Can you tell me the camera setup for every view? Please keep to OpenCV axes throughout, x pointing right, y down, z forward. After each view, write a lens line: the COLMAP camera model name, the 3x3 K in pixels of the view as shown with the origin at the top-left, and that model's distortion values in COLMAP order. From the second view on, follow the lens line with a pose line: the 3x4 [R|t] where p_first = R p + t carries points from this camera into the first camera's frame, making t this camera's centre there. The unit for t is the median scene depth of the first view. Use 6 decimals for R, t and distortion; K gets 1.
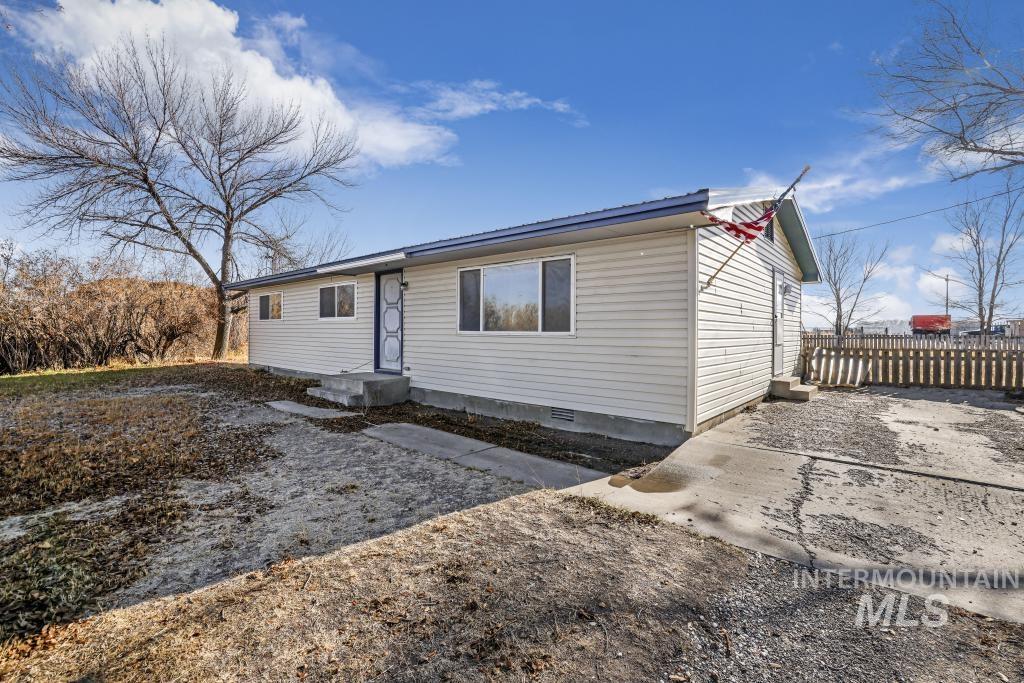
lens RADIAL K [[455.2, 0, 503.2], [0, 455.2, 334.0], [0, 0, 1]] dist [-0.047287, 0.020368]
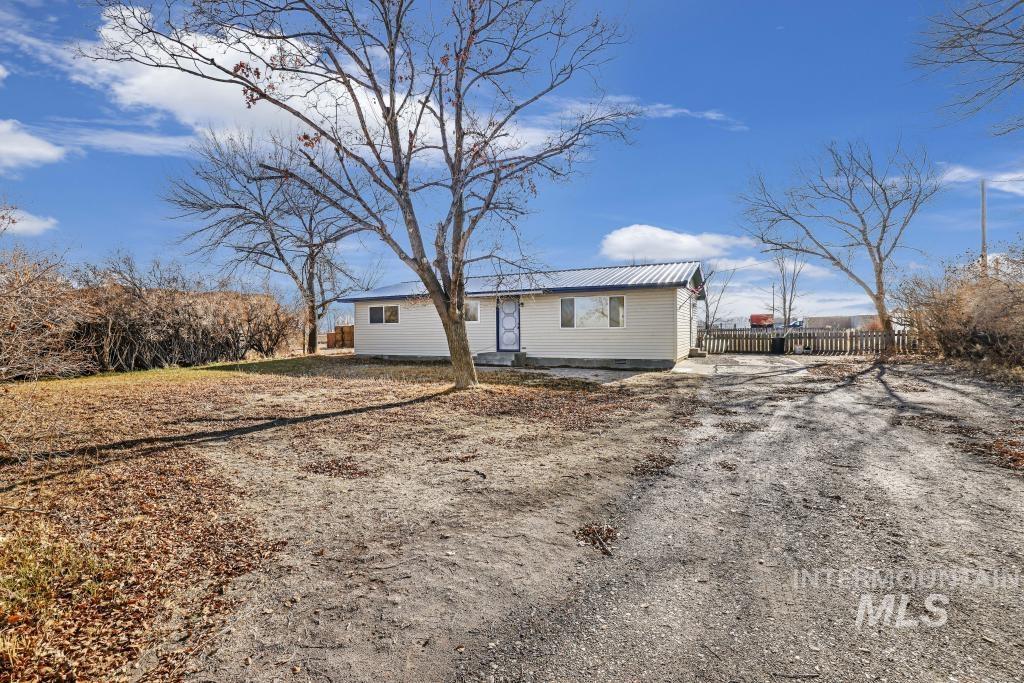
lens RADIAL K [[427.5, 0, 532.3], [0, 427.5, 329.5], [0, 0, 1]] dist [-0.021889, 0.000099]
pose [[0.964713, -0.014405, 0.262909, -0.595022], [0.016444, 0.999849, -0.005559, 0.007321], [-0.262790, 0.009687, 0.964804, -0.693291]]
